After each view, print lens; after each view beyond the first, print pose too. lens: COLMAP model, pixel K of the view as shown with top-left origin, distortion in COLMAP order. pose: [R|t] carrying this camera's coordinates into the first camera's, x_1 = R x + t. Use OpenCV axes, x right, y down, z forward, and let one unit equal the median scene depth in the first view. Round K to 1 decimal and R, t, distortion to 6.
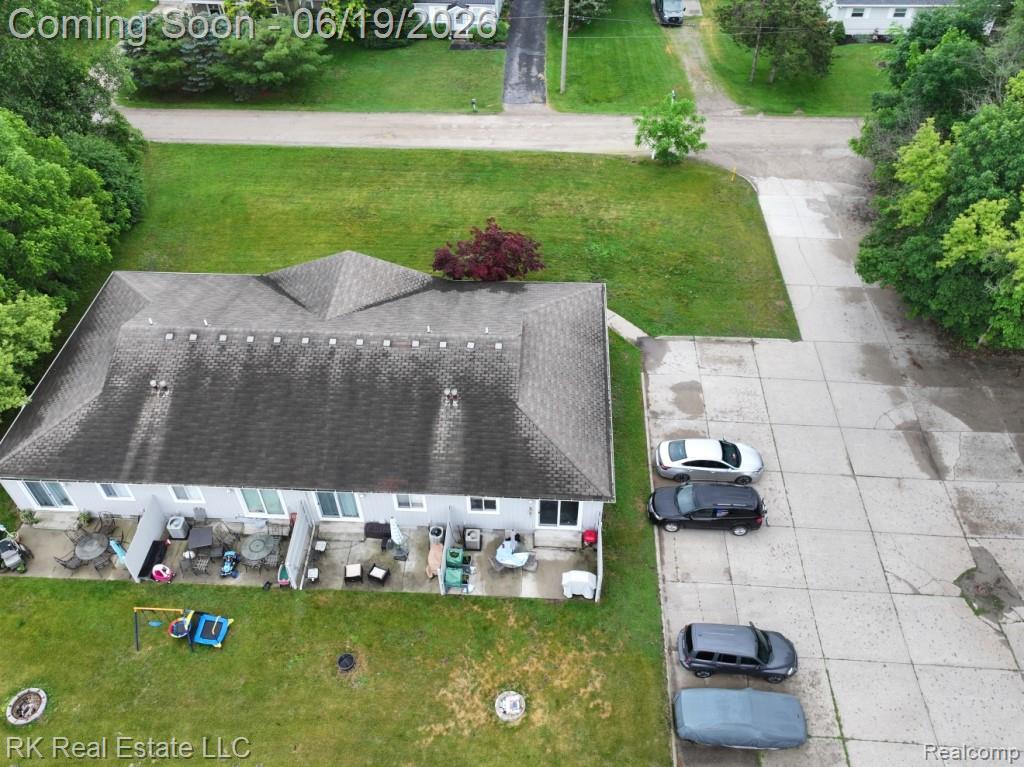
lens RADIAL K [[823.3, 0, 512.0], [0, 823.3, 383.5], [0, 0, 1]] dist [0.008948, -0.009987]
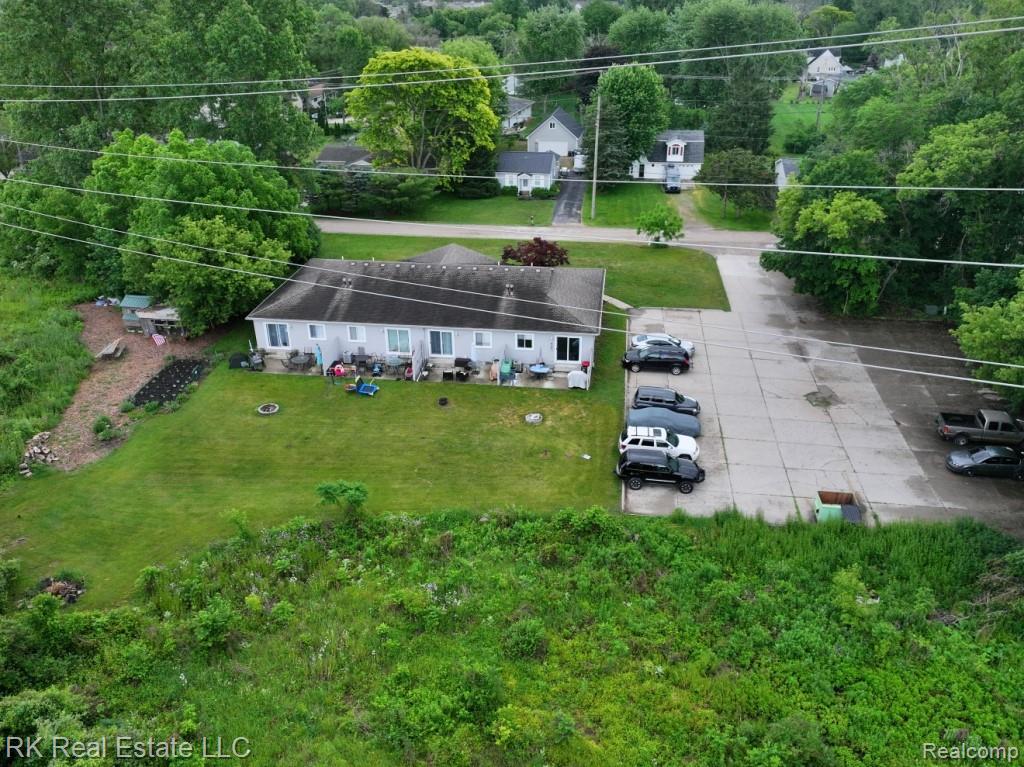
lens RADIAL K [[823.3, 0, 512.0], [0, 823.3, 383.5], [0, 0, 1]] dist [0.008948, -0.009987]
pose [[0.996796, 0.035583, -0.071636, 0.055456], [-0.055855, 0.950725, -0.304962, 0.635958], [0.057254, 0.307986, 0.949667, -0.524584]]
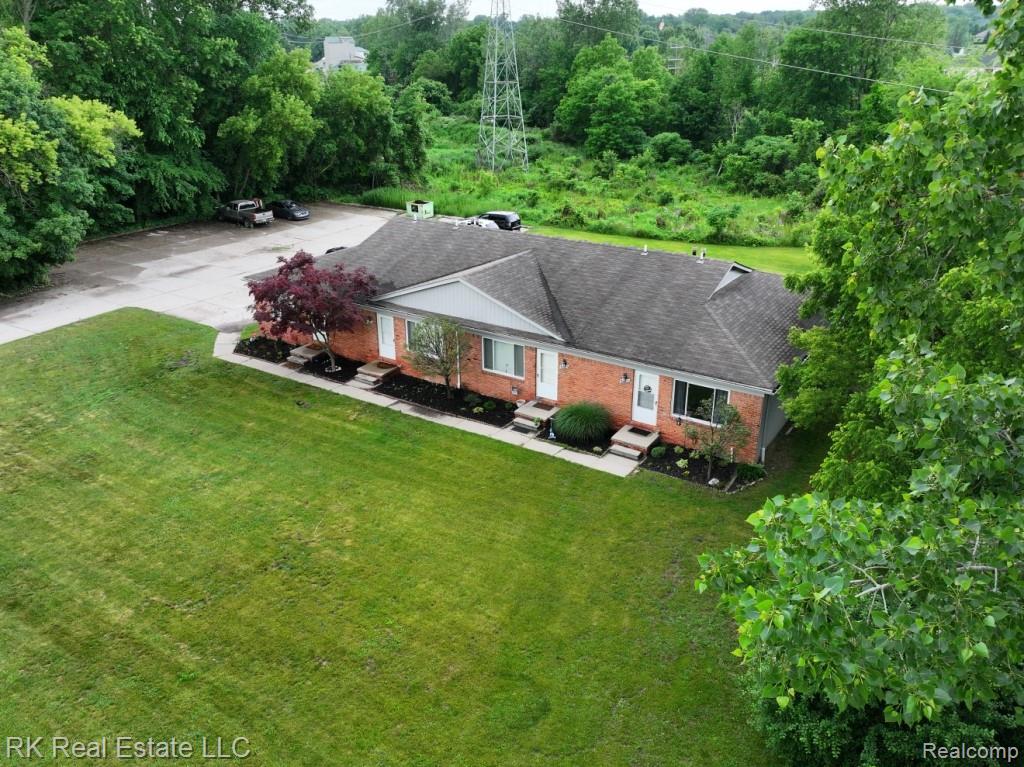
lens RADIAL K [[823.3, 0, 512.0], [0, 823.3, 383.5], [0, 0, 1]] dist [0.008948, -0.009987]
pose [[-0.861467, -0.185348, 0.472779, -0.654594], [0.366739, 0.416895, 0.831686, -0.778941], [-0.351251, 0.889857, -0.291167, 1.331296]]
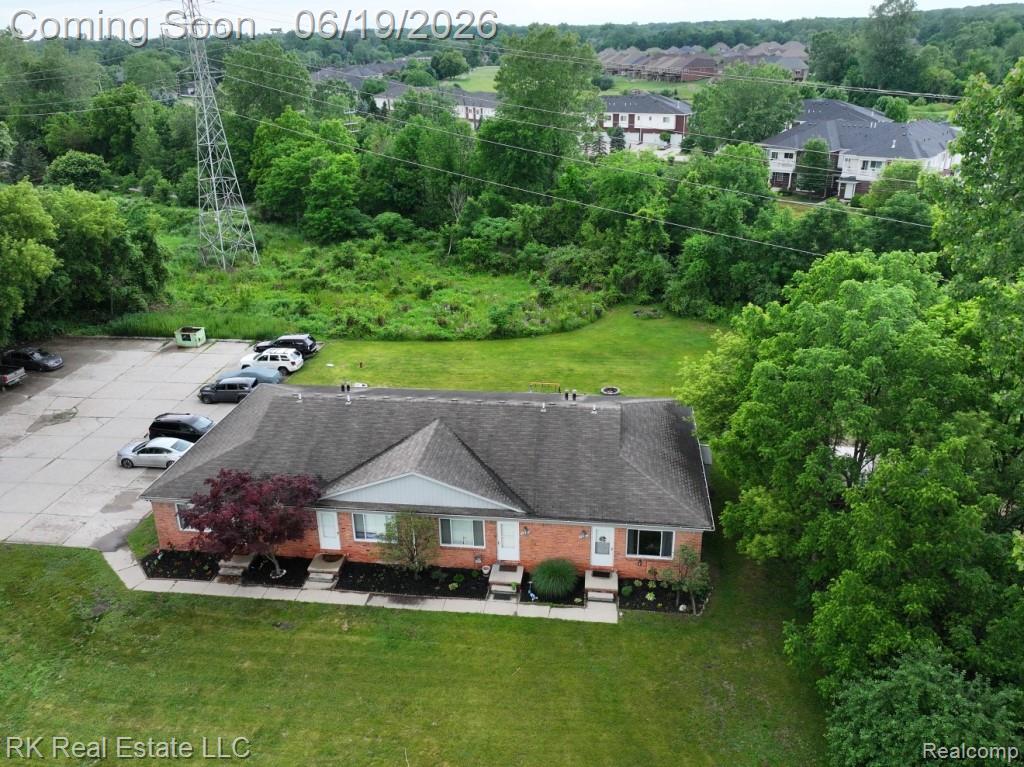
lens RADIAL K [[823.3, 0, 512.0], [0, 823.3, 383.5], [0, 0, 1]] dist [0.008948, -0.009987]
pose [[-0.996747, -0.009237, 0.080065, -0.381095], [0.070357, 0.384850, 0.920294, -1.011253], [-0.039314, 0.922933, -0.382948, 1.267274]]
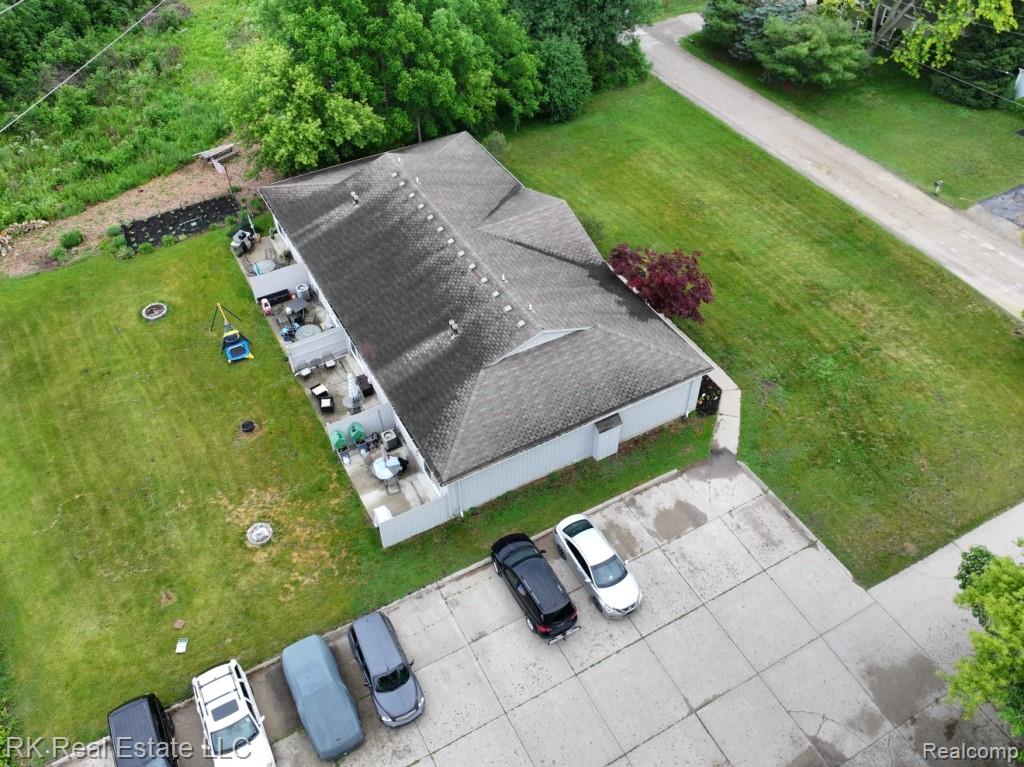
lens RADIAL K [[823.3, 0, 512.0], [0, 823.3, 383.5], [0, 0, 1]] dist [0.008948, -0.009987]
pose [[0.526698, 0.602698, -0.599454, 0.565737], [-0.593531, 0.765576, 0.248224, -0.208952], [0.608531, 0.225055, 0.760947, 0.198077]]
